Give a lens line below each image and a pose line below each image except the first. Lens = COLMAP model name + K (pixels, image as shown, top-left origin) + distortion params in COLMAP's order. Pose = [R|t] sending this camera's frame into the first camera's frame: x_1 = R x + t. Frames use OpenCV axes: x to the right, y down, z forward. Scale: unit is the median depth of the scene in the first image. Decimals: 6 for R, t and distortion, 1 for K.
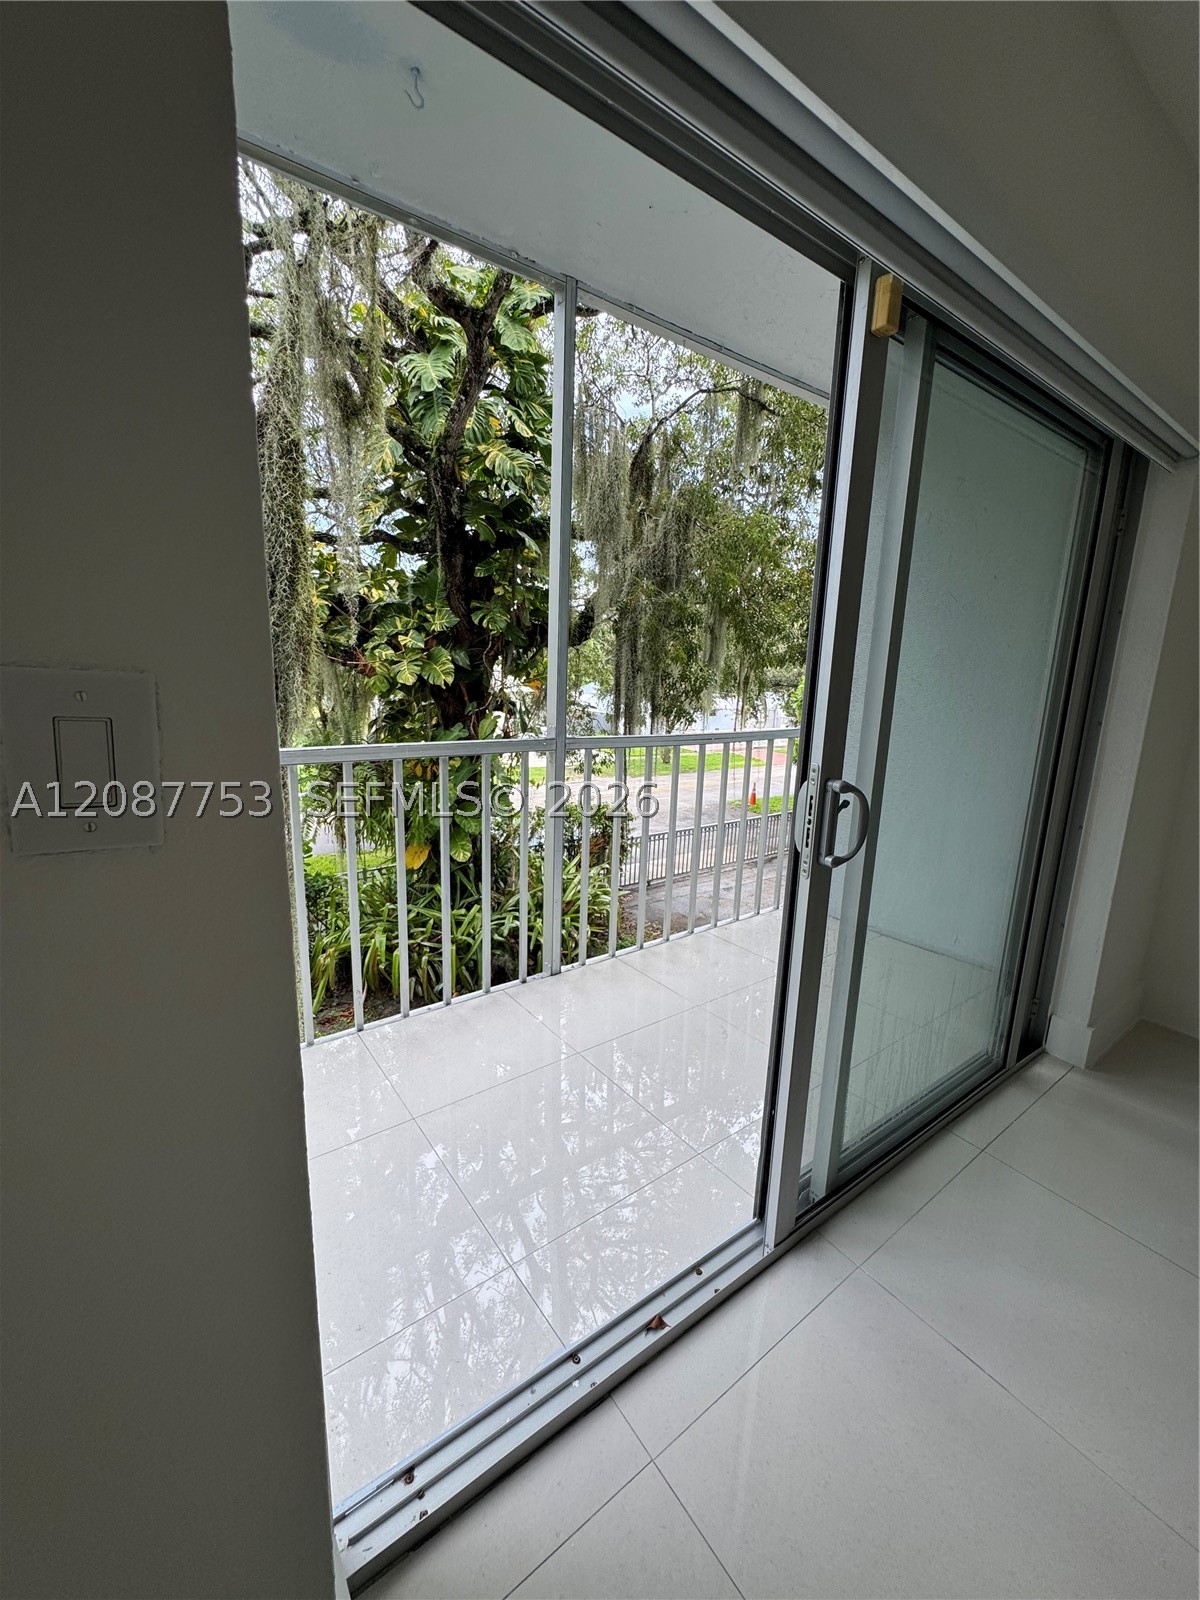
lens RADIAL K [[635.6, 0, 600.0], [0, 635.6, 800.0], [0, 0, 1]] dist [-0.007427, 0.000056]
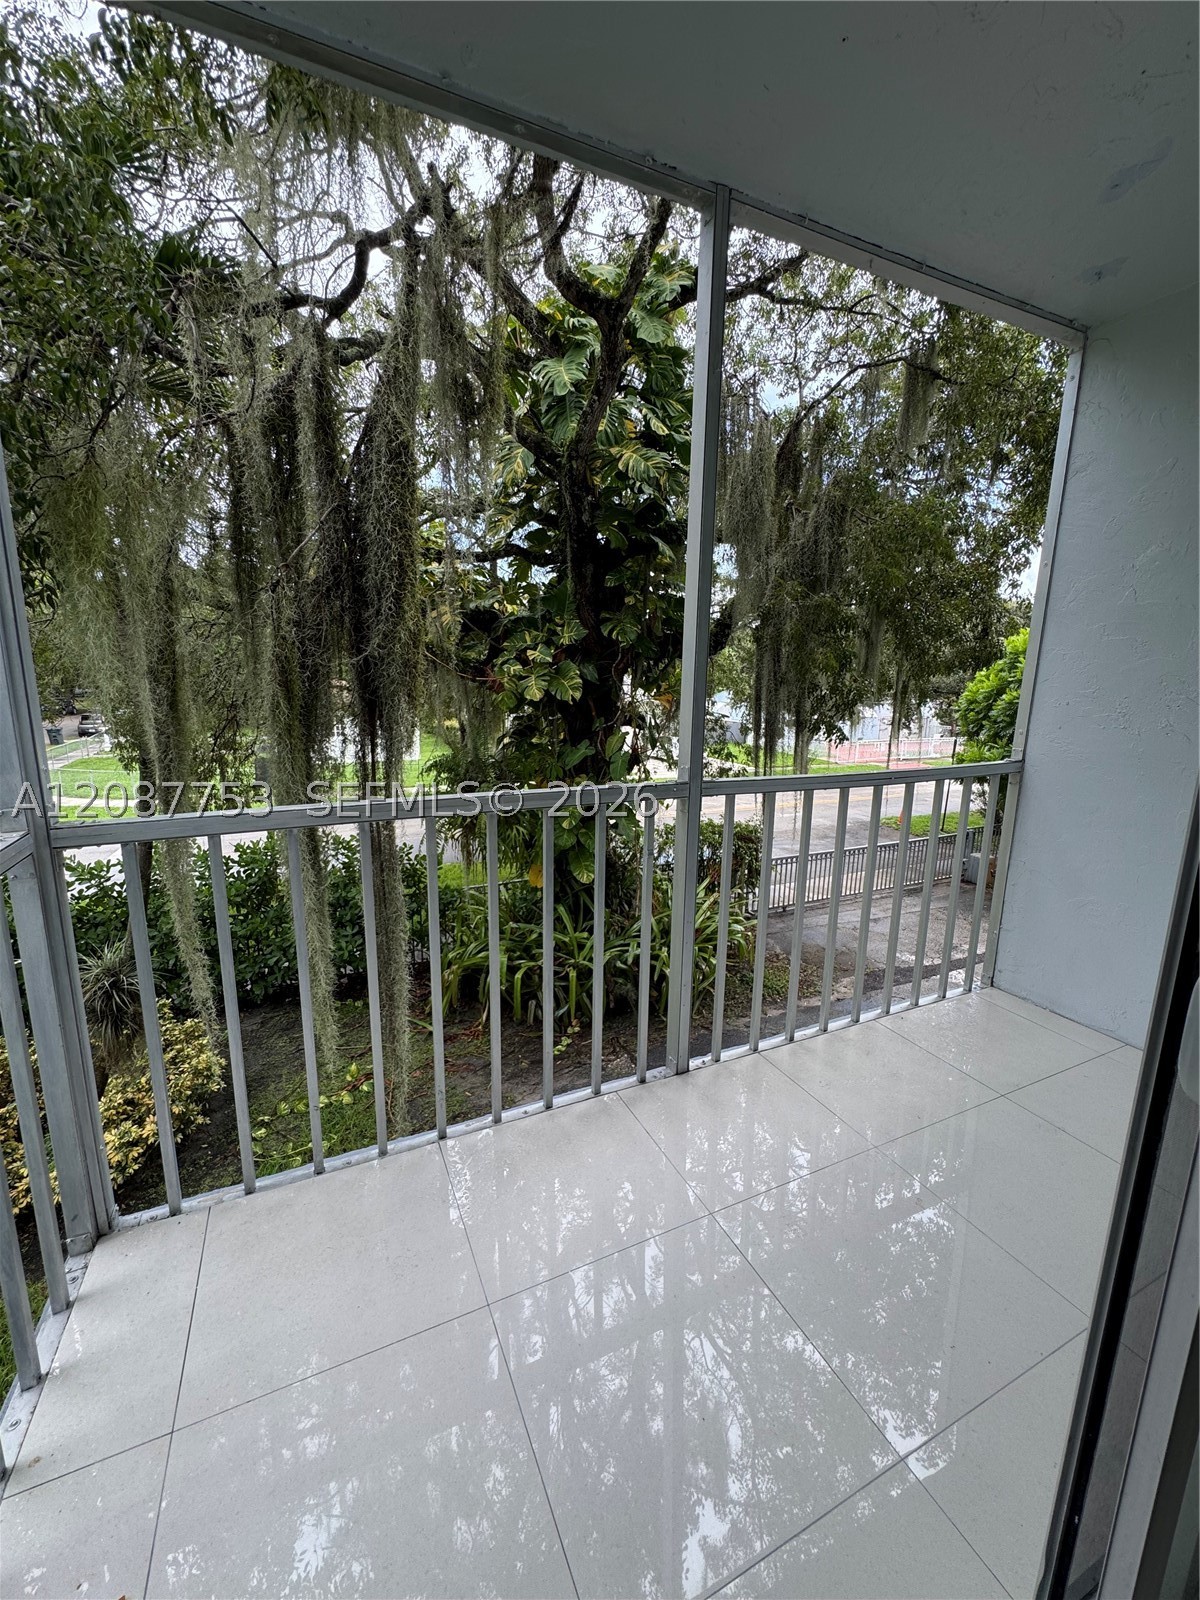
lens RADIAL K [[635.6, 0, 600.0], [0, 635.6, 800.0], [0, 0, 1]] dist [-0.007427, 0.000056]
pose [[0.979388, 0.021125, -0.200881, -0.006236], [-0.023615, 0.999671, -0.010006, -0.020891], [0.200604, 0.014544, 0.979564, 0.066593]]
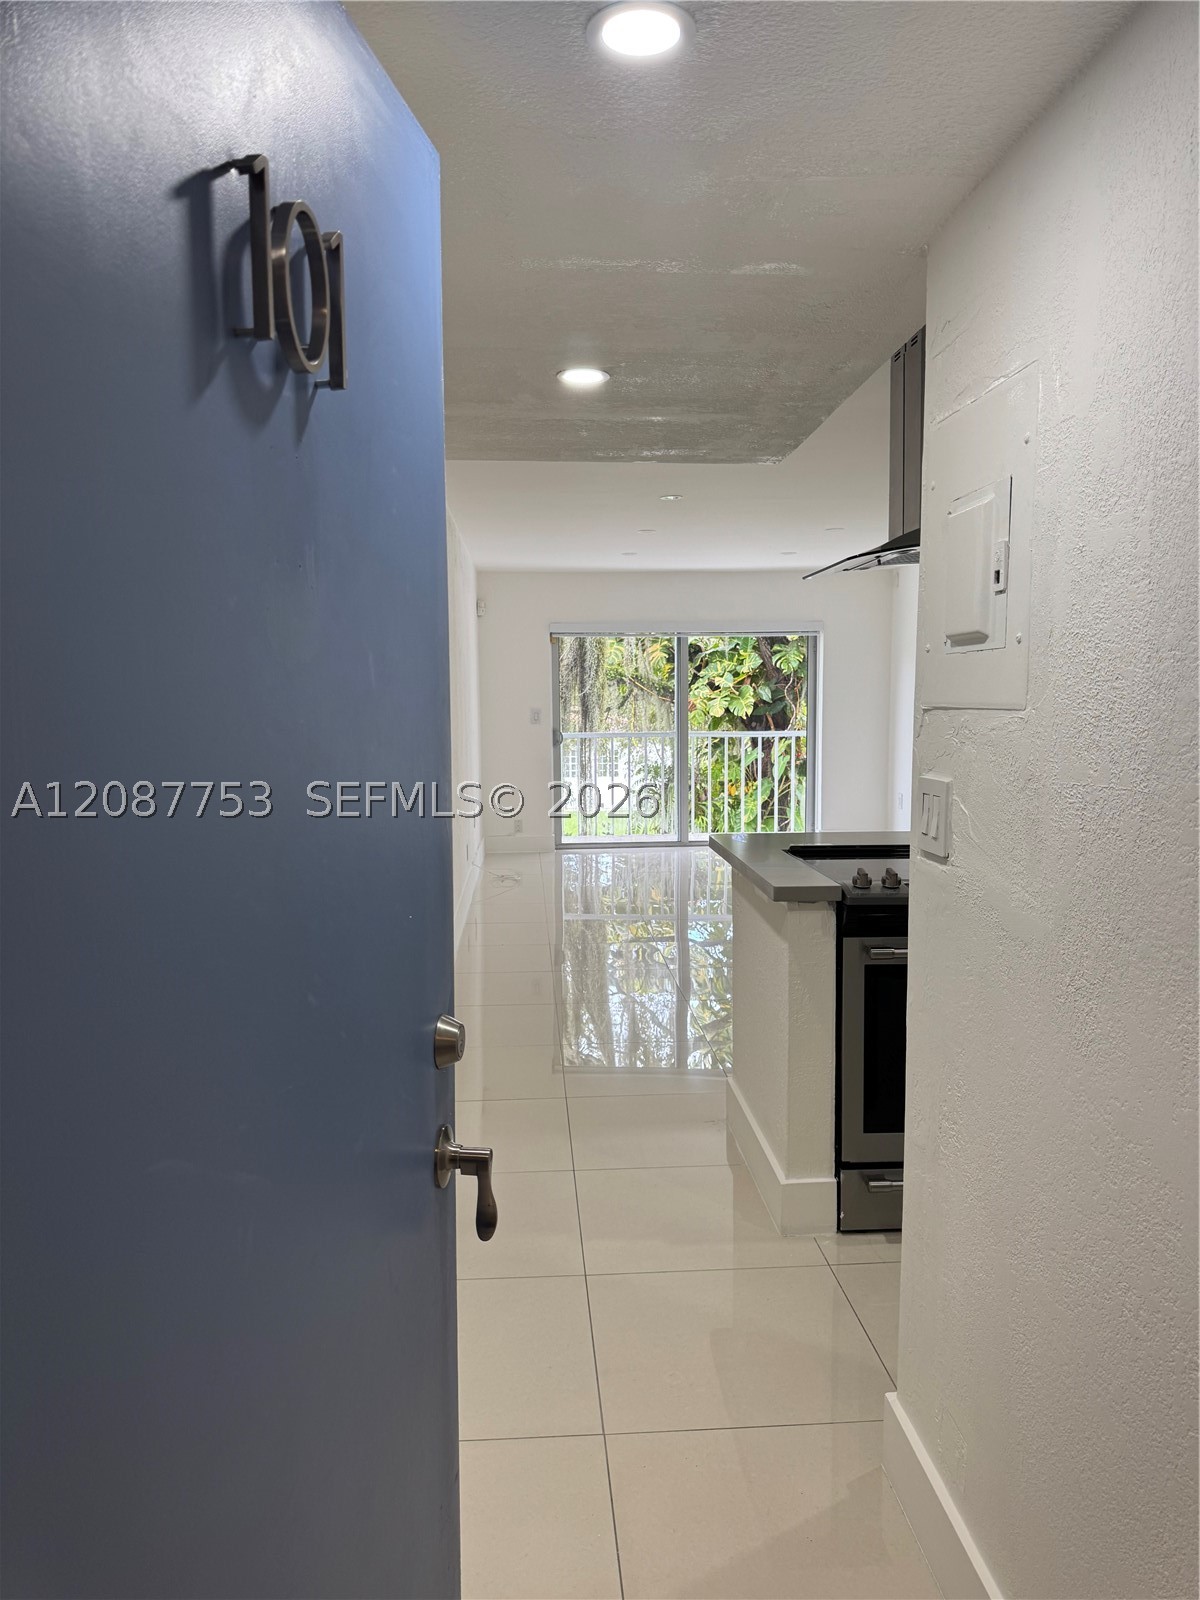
lens RADIAL K [[1136.9, 0, 600.0], [0, 1136.9, 800.0], [0, 0, 1]] dist [0.079508, 0.000121]
pose [[0.841851, 0.009432, -0.539628, 0.678958], [-0.071270, 0.993034, -0.093829, 0.197372], [0.534984, 0.117450, 0.836659, -0.927398]]
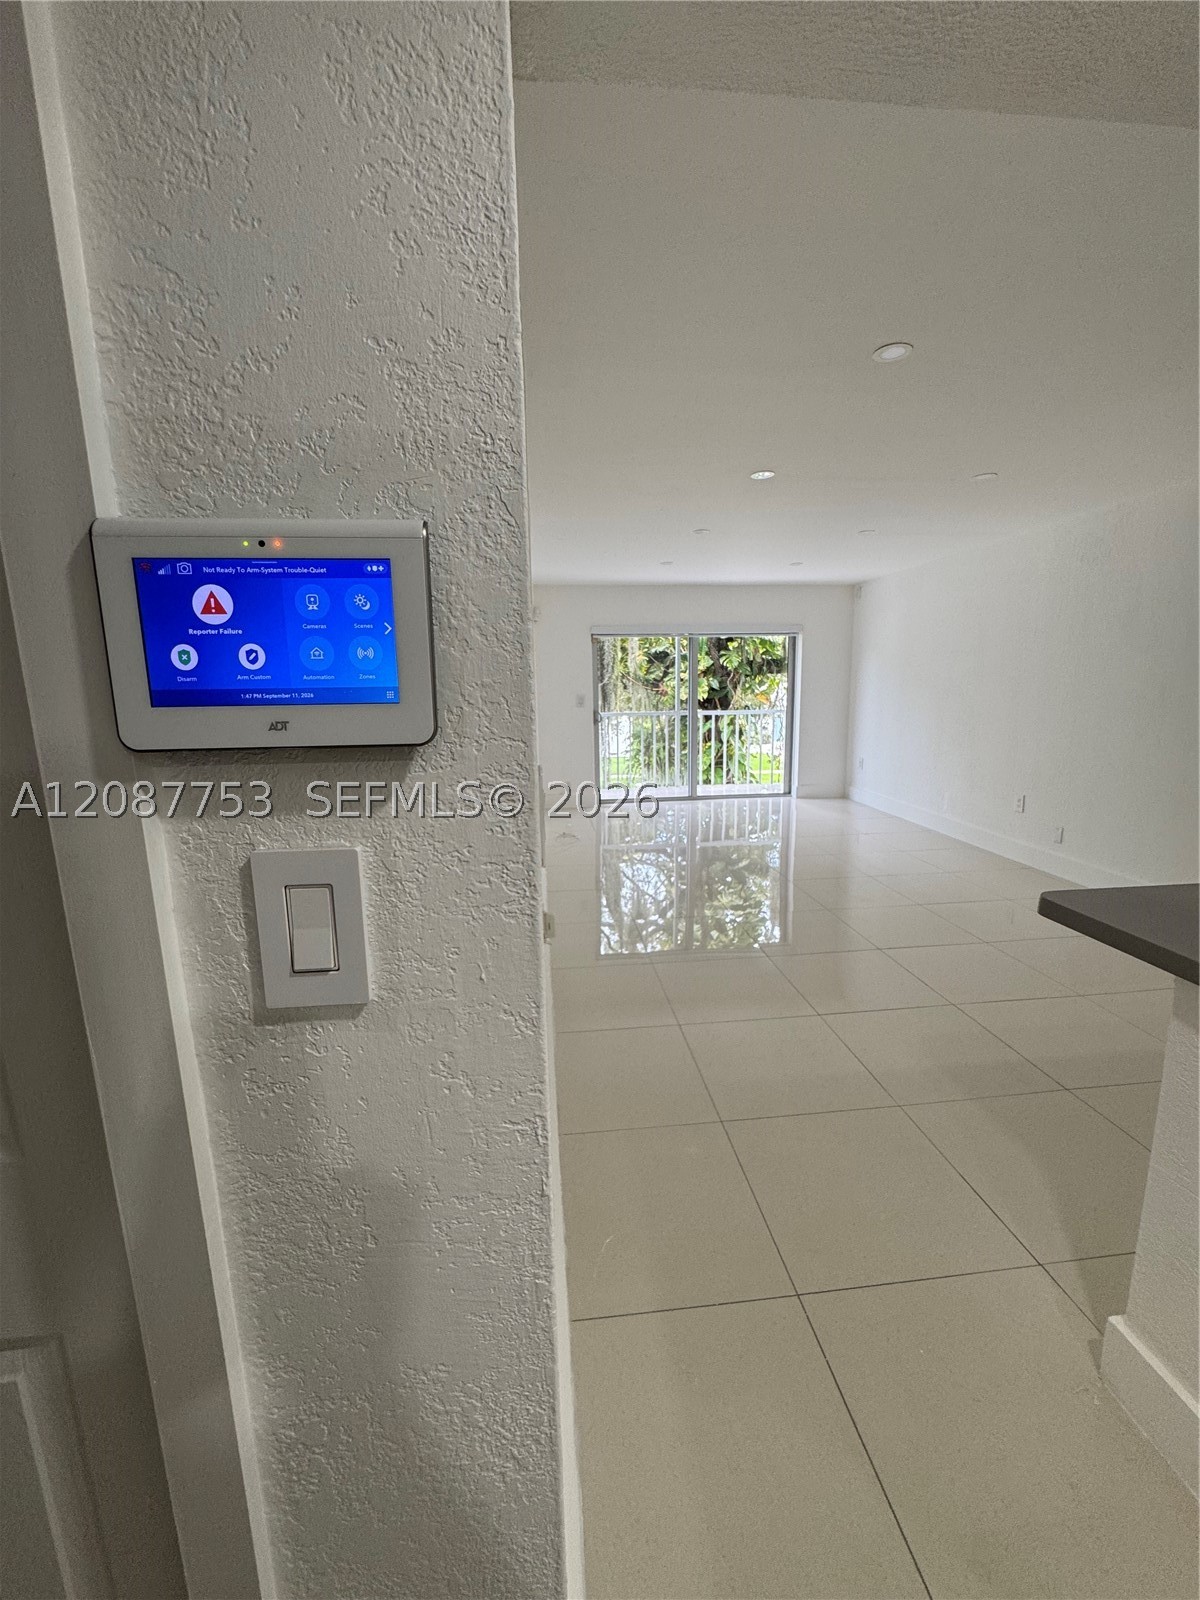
lens RADIAL K [[643.9, 0, 600.0], [0, 643.9, 800.0], [0, 0, 1]] dist [0.000438, 0.000286]
pose [[0.859635, 0.041150, -0.509248, 0.436162], [-0.056754, 0.998273, -0.015137, 0.145145], [0.507746, 0.041914, 0.860486, -0.689419]]
